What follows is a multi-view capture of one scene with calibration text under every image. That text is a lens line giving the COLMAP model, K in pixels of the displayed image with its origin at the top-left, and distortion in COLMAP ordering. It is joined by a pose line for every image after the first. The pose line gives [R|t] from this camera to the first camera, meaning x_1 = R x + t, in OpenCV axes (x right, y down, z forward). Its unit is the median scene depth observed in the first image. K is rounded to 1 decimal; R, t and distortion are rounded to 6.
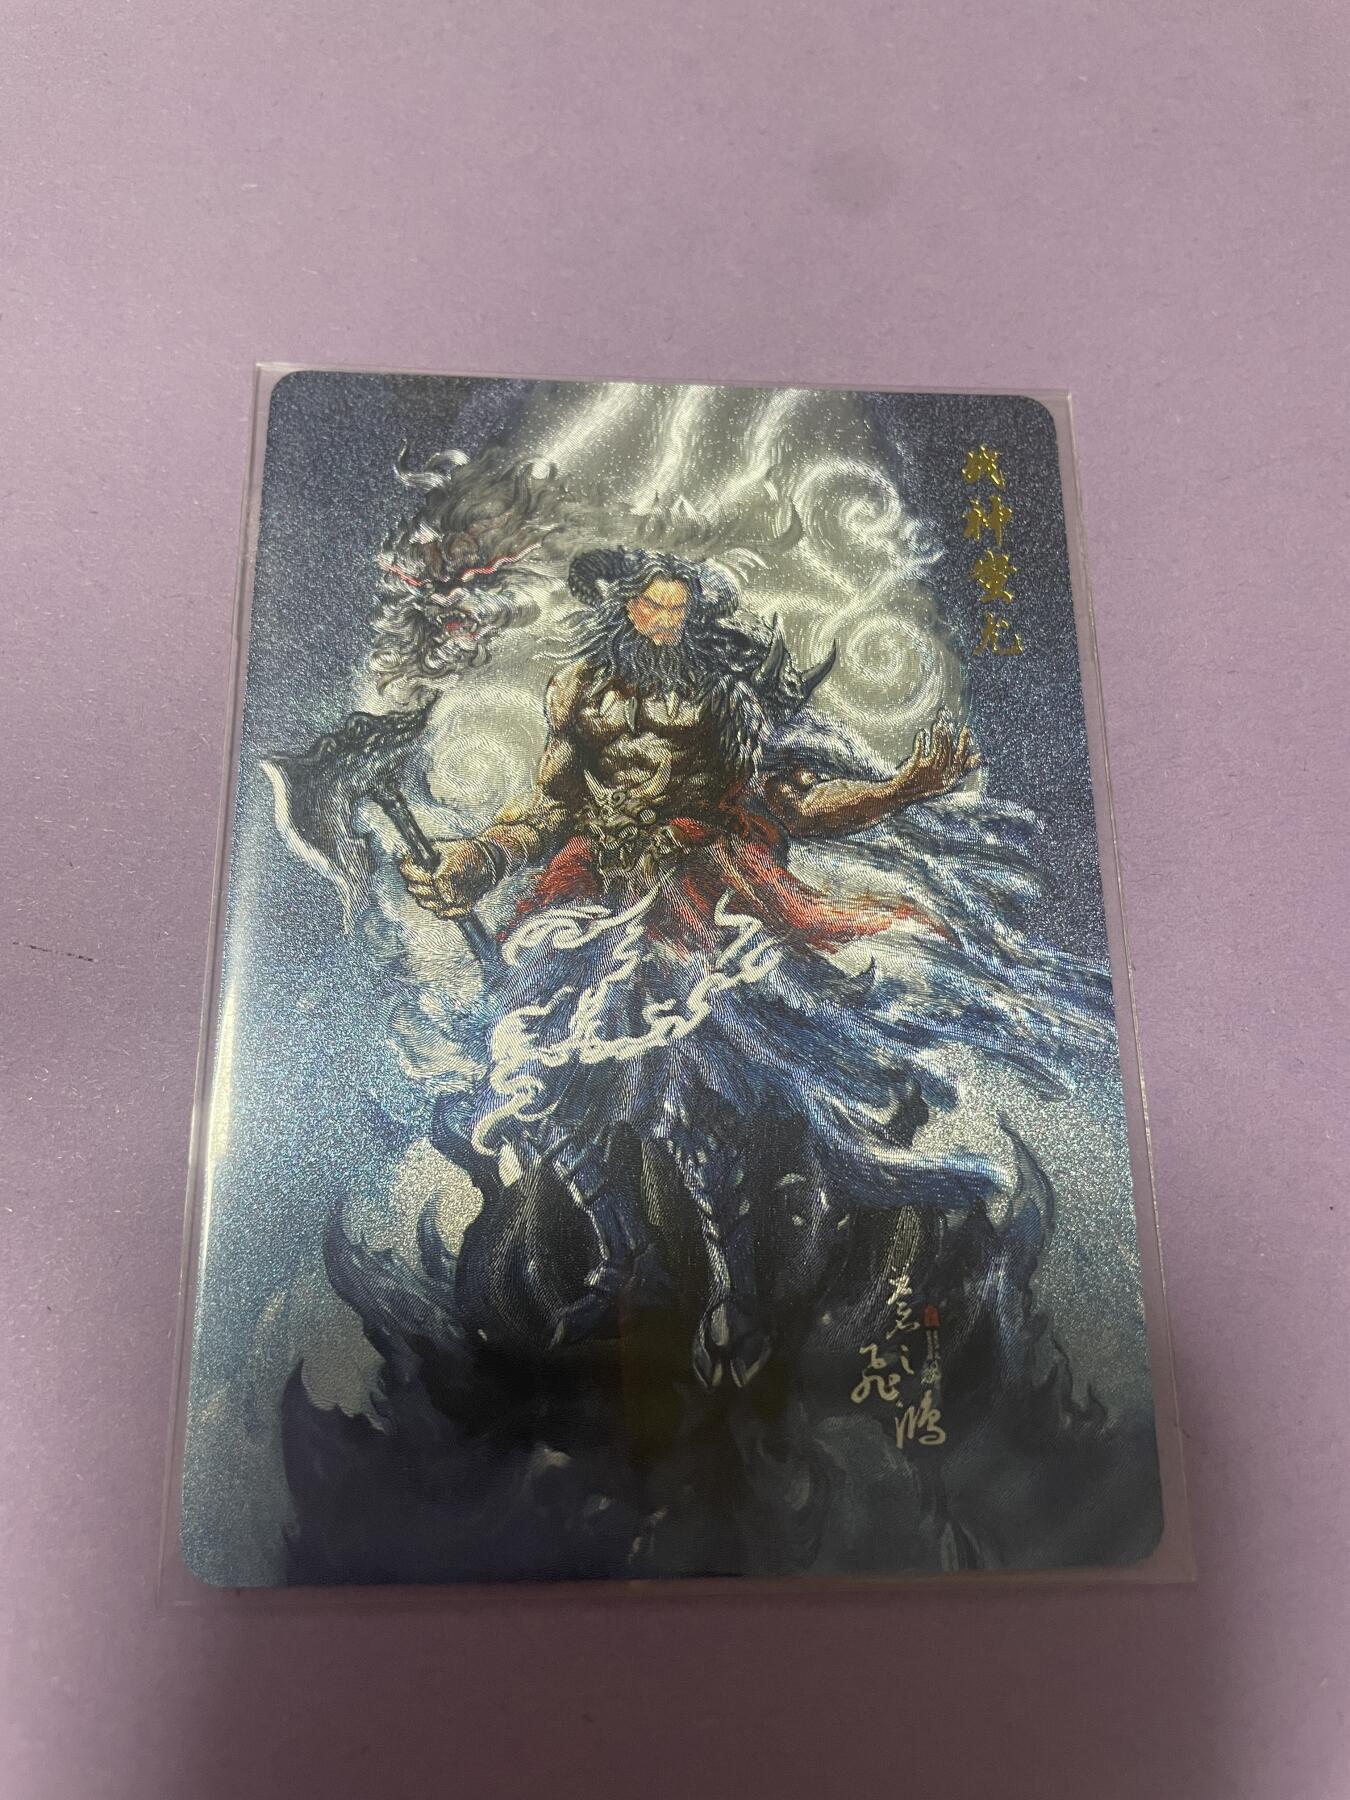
lens RADIAL K [[1353.9, 0, 669.1], [0, 1353.9, 897.3], [0, 0, 1]] dist [0.053507, -0.110304]
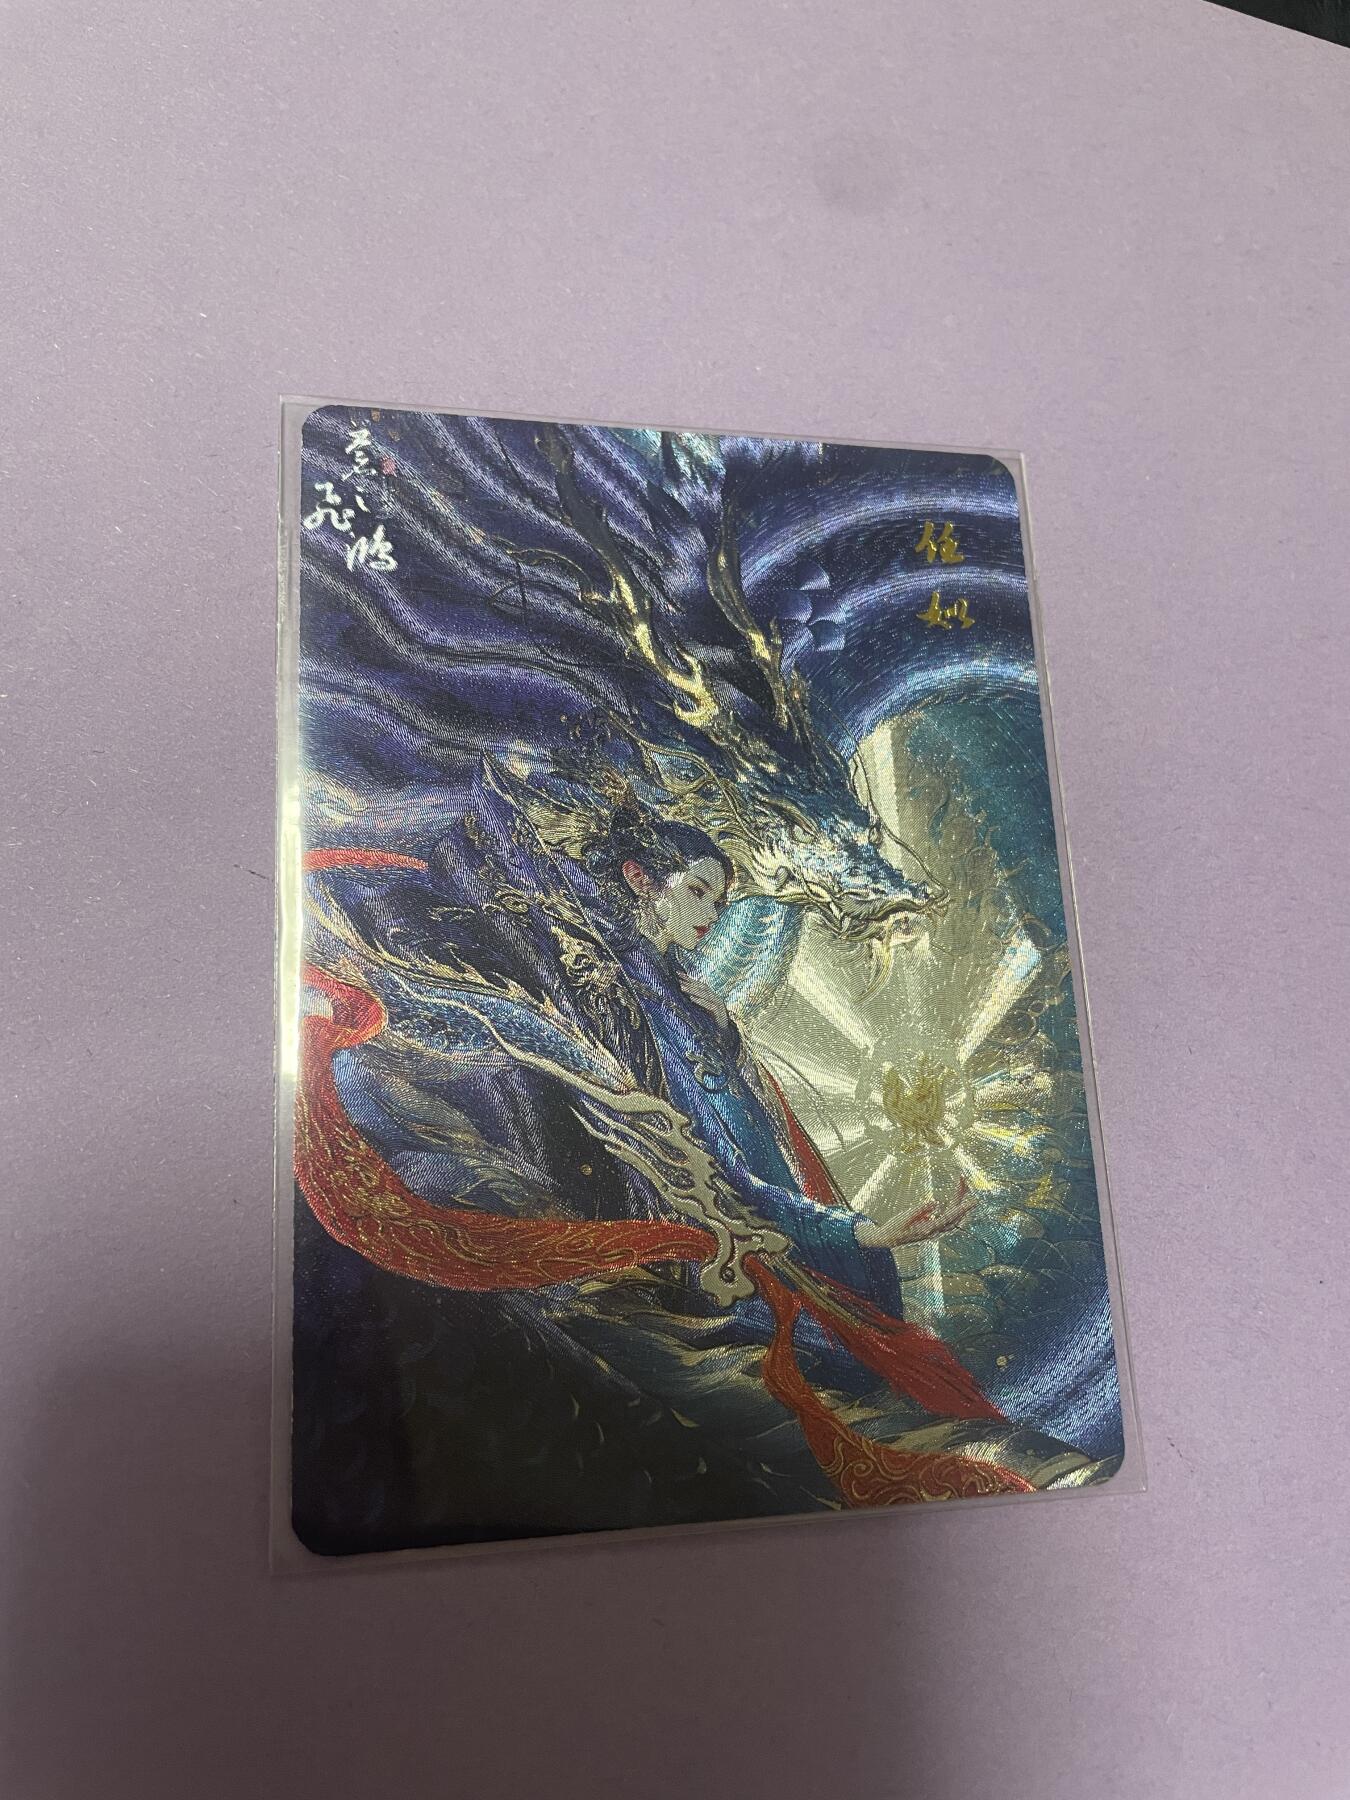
lens RADIAL K [[1353.9, 0, 666.1], [0, 1353.9, 901.7], [0, 0, 1]] dist [0.053507, -0.110304]
pose [[0.981340, 0.172010, 0.085932, -0.190636], [-0.174348, 0.984472, 0.020430, -0.017086], [-0.081083, -0.035031, 0.996092, -0.095990]]
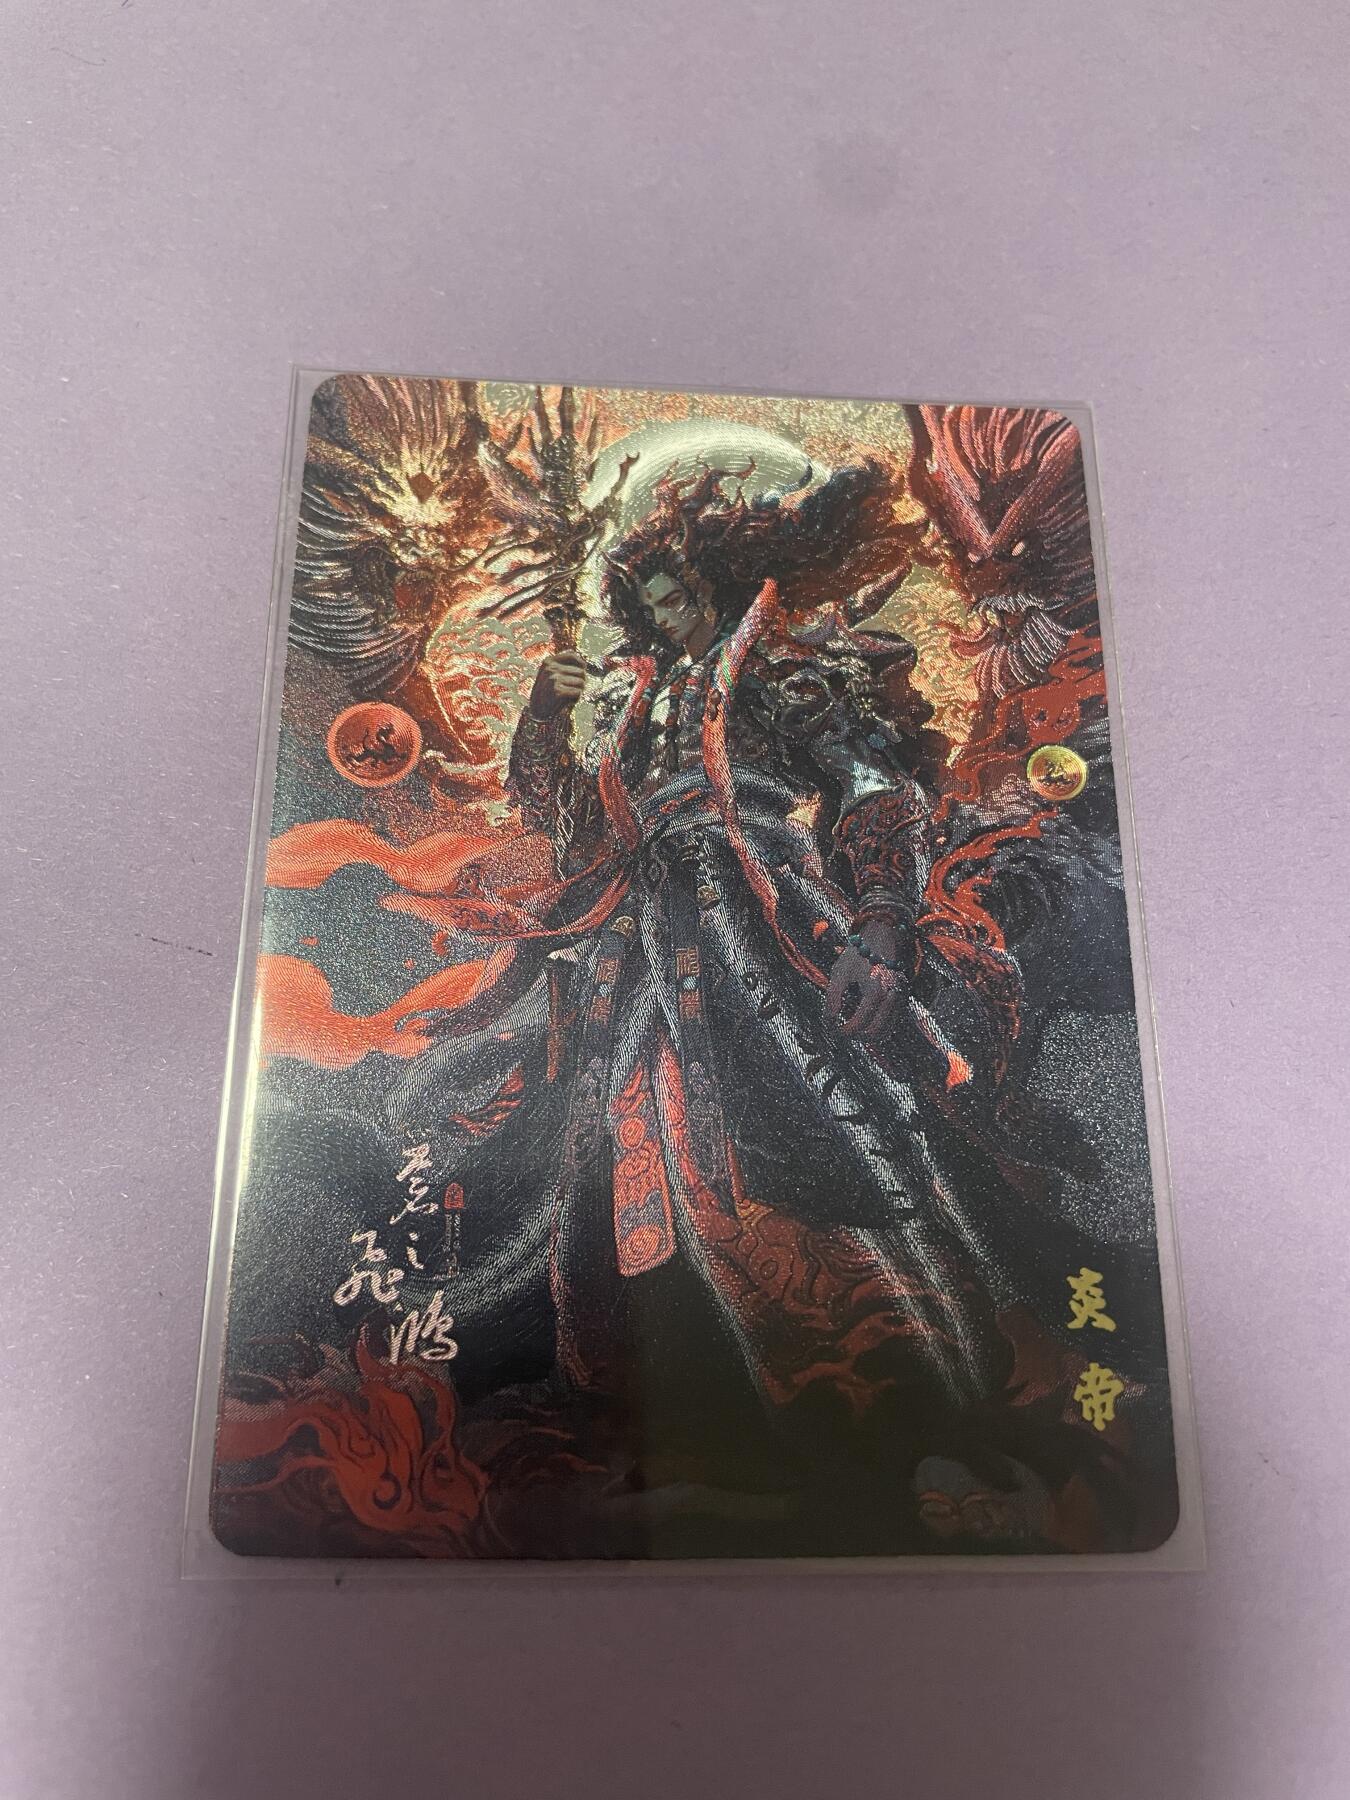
lens RADIAL K [[1353.9, 0, 669.5], [0, 1353.9, 902.3], [0, 0, 1]] dist [0.053507, -0.110304]
pose [[0.999067, 0.039584, -0.017287, -0.052876], [-0.039835, 0.999102, -0.014451, 0.006599], [0.016699, 0.015126, 0.999746, -0.013337]]
